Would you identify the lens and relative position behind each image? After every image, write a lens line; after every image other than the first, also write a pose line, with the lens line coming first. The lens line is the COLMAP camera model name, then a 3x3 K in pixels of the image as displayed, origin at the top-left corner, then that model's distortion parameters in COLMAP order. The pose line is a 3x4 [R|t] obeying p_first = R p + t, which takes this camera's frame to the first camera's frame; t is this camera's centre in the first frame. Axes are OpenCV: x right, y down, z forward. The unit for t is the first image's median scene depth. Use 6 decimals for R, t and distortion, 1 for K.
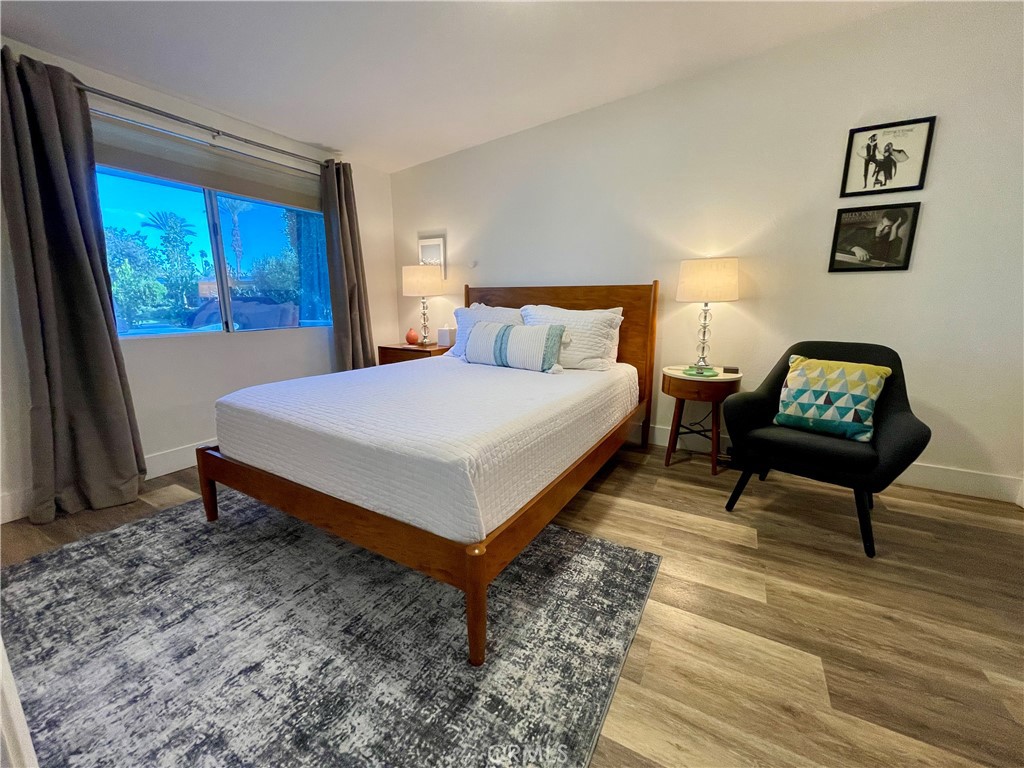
lens RADIAL K [[409.5, 0, 517.1], [0, 409.5, 382.3], [0, 0, 1]] dist [-0.006168, -0.001290]
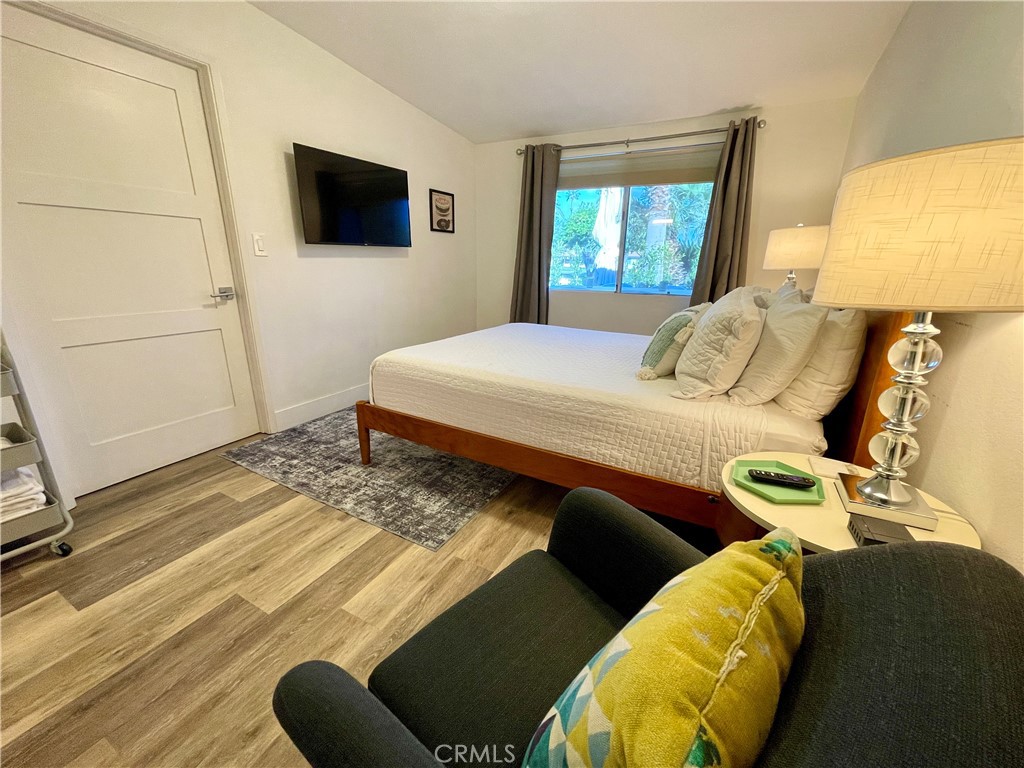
lens RADIAL K [[409.5, 0, 513.3], [0, 409.5, 384.4], [0, 0, 1]] dist [-0.006168, -0.001290]
pose [[0.014941, 0.289542, -0.957049, 1.373537], [-0.208844, 0.936948, 0.280201, -0.291468], [0.977835, 0.195688, 0.074468, 1.218440]]
